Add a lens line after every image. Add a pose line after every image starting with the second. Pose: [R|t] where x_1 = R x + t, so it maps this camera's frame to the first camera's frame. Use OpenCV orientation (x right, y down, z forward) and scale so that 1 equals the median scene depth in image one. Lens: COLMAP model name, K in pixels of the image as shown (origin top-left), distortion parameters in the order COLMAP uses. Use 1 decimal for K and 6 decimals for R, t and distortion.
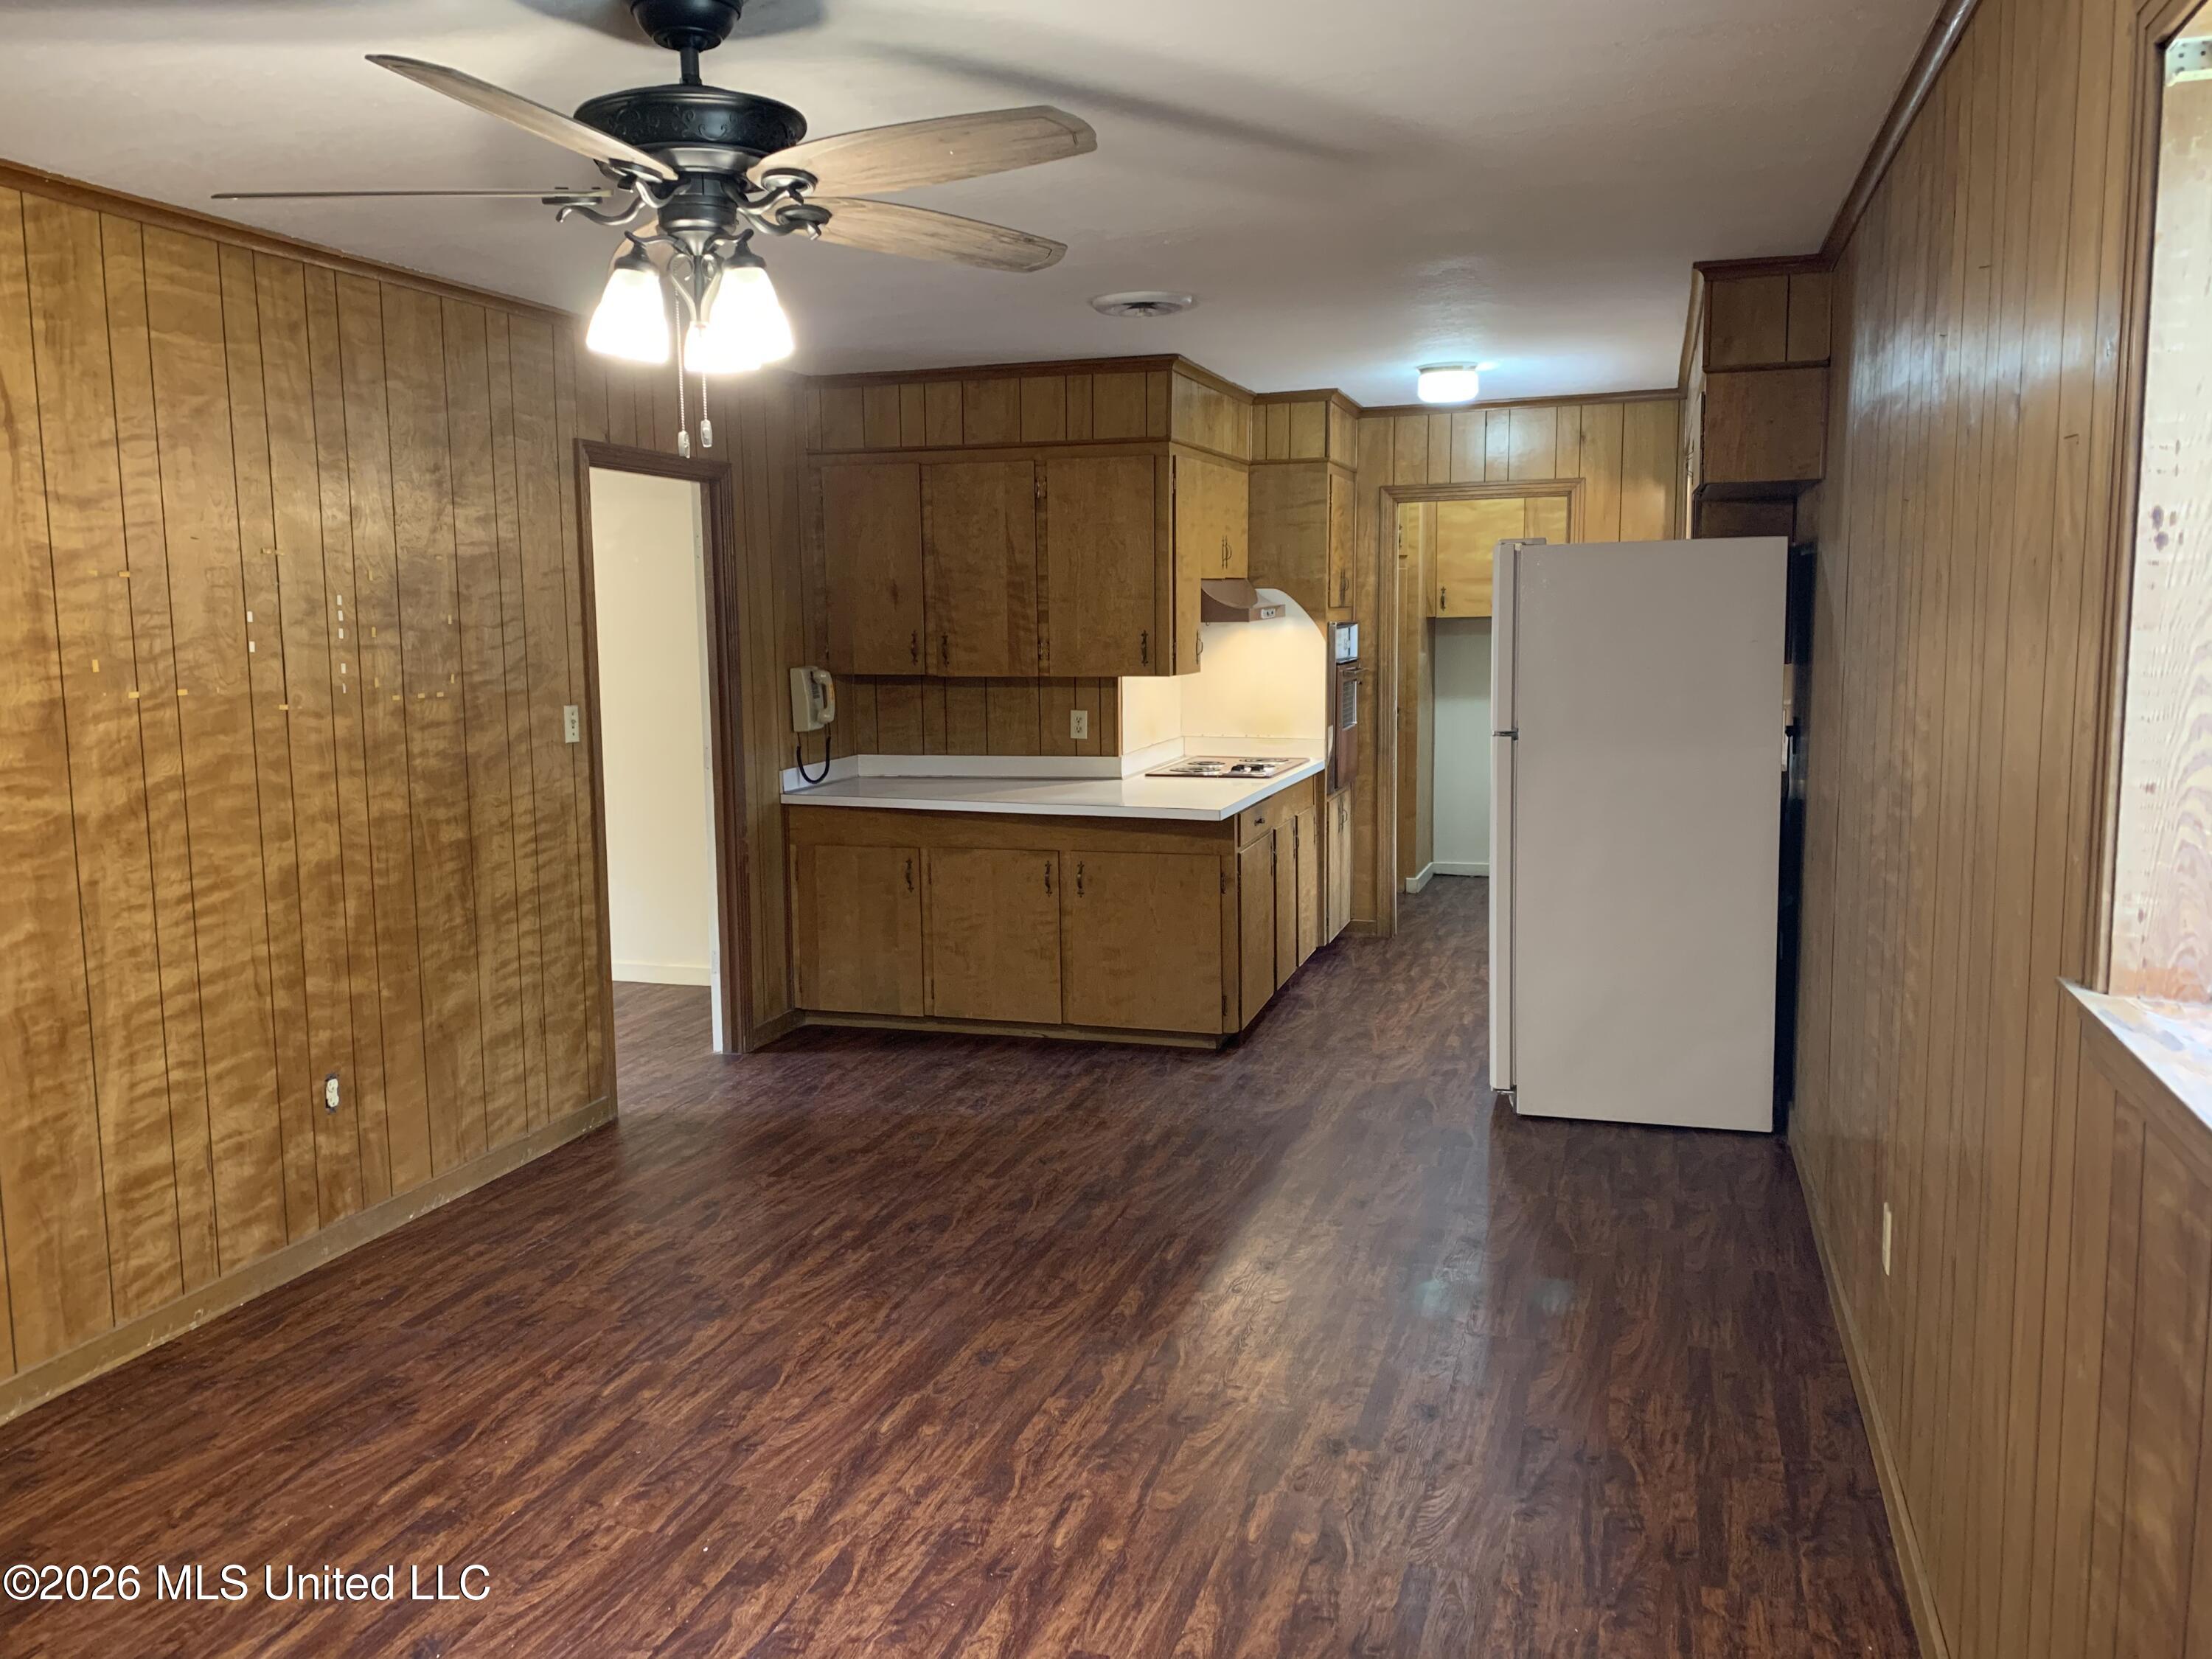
lens RADIAL K [[1683.2, 0, 1089.6], [0, 1683.2, 823.3], [0, 0, 1]] dist [0.042010, -0.044341]
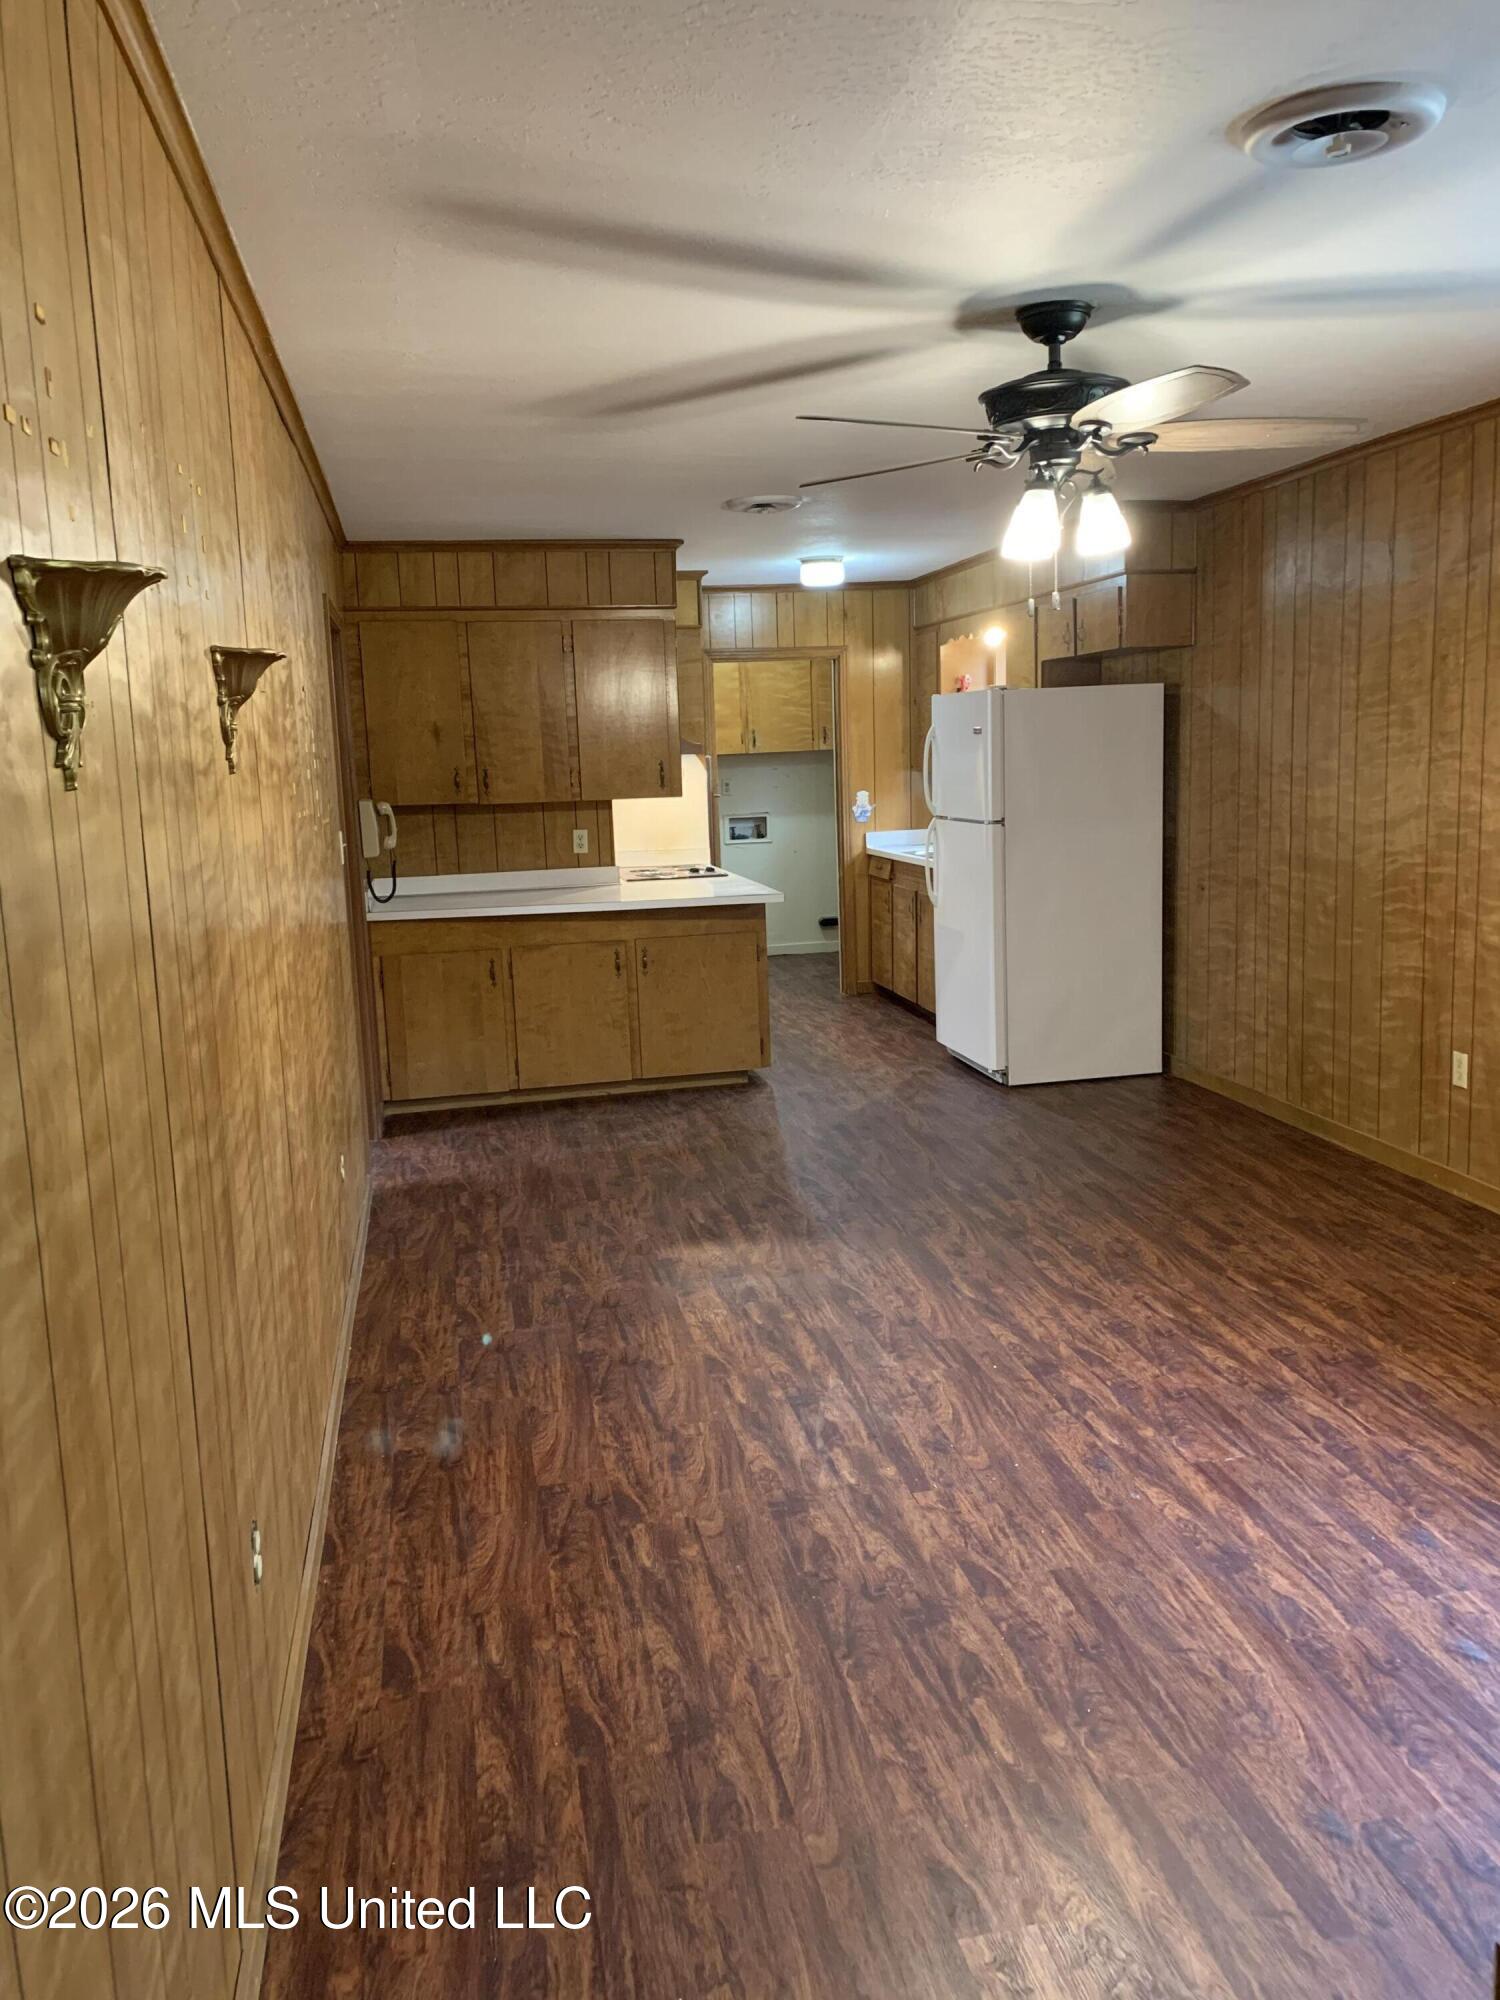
lens RADIAL K [[1521.9, 0, 748.3], [0, 1521.9, 995.7], [0, 0, 1]] dist [0.042010, -0.044341]
pose [[0.867651, -0.096388, 0.487741, -0.643925], [0.085696, 0.995338, 0.044253, 0.020504], [-0.489732, 0.003402, 0.871866, -0.029360]]
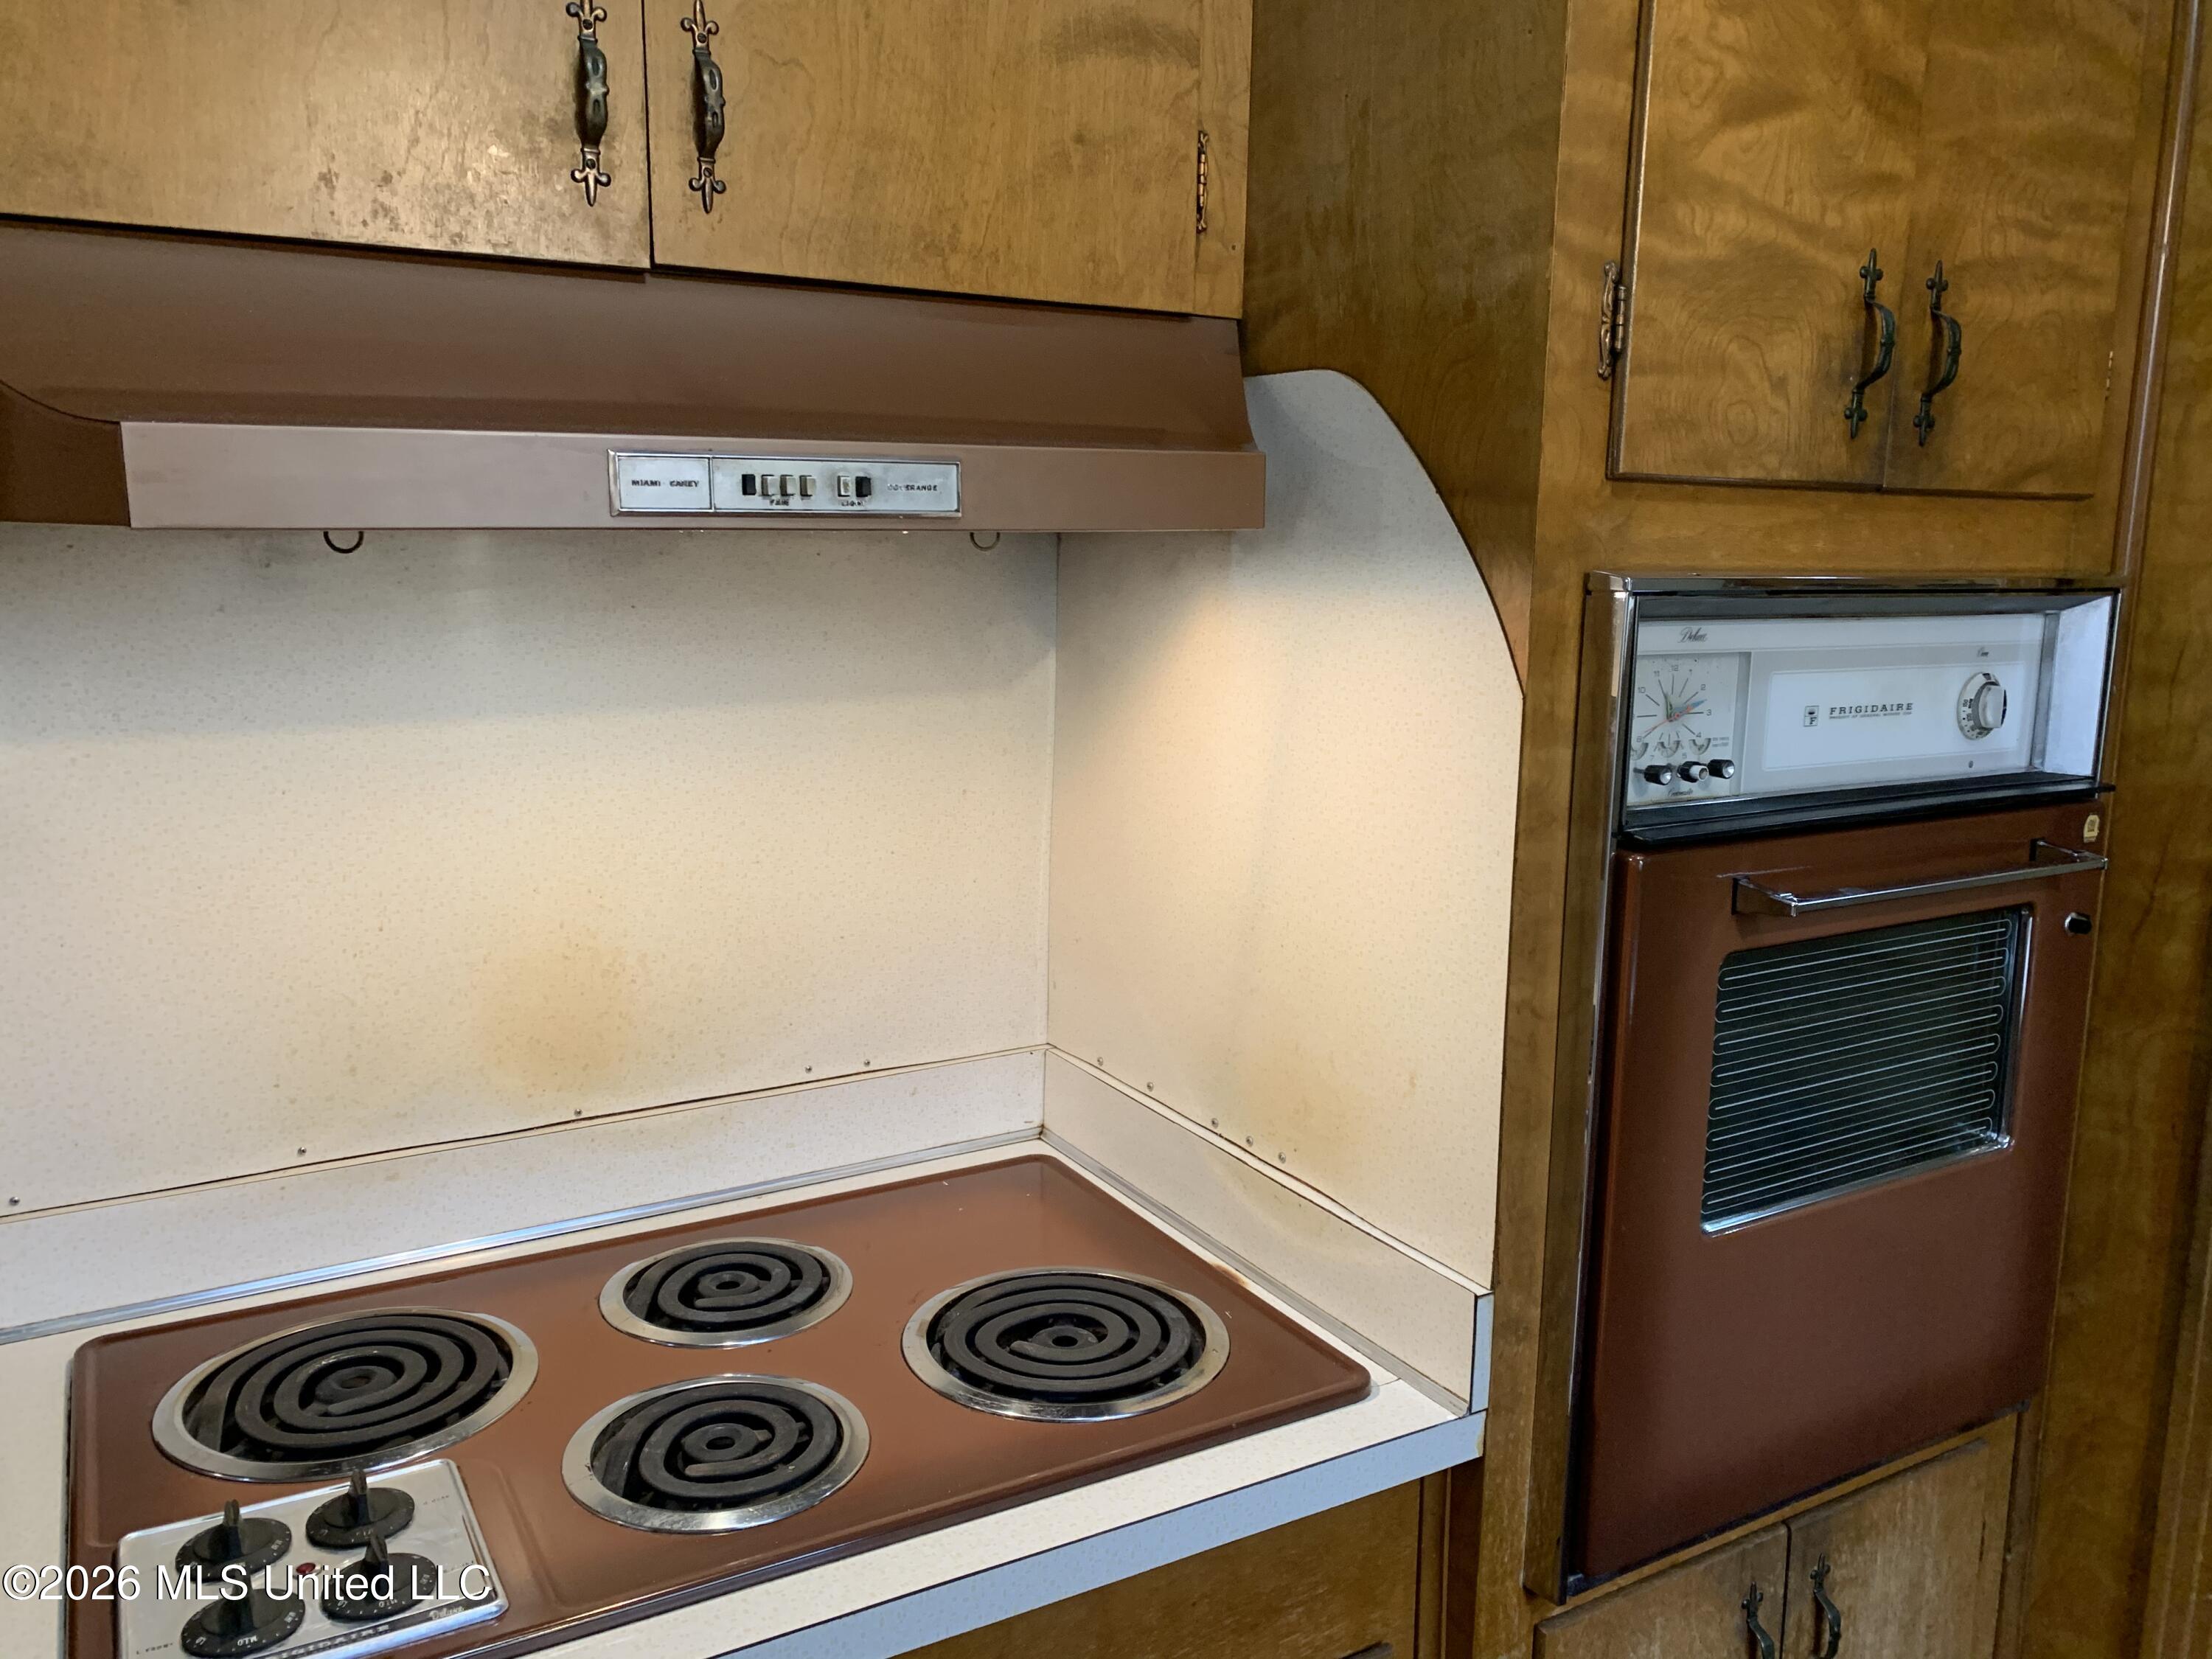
lens RADIAL K [[1683.2, 0, 1105.9], [0, 1683.2, 825.7], [0, 0, 1]] dist [0.042010, -0.044341]
pose [[0.750339, 0.131873, -0.647766, 0.349642], [-0.109733, 0.991152, 0.074670, -0.166969], [0.651882, 0.015053, 0.758171, 1.384807]]
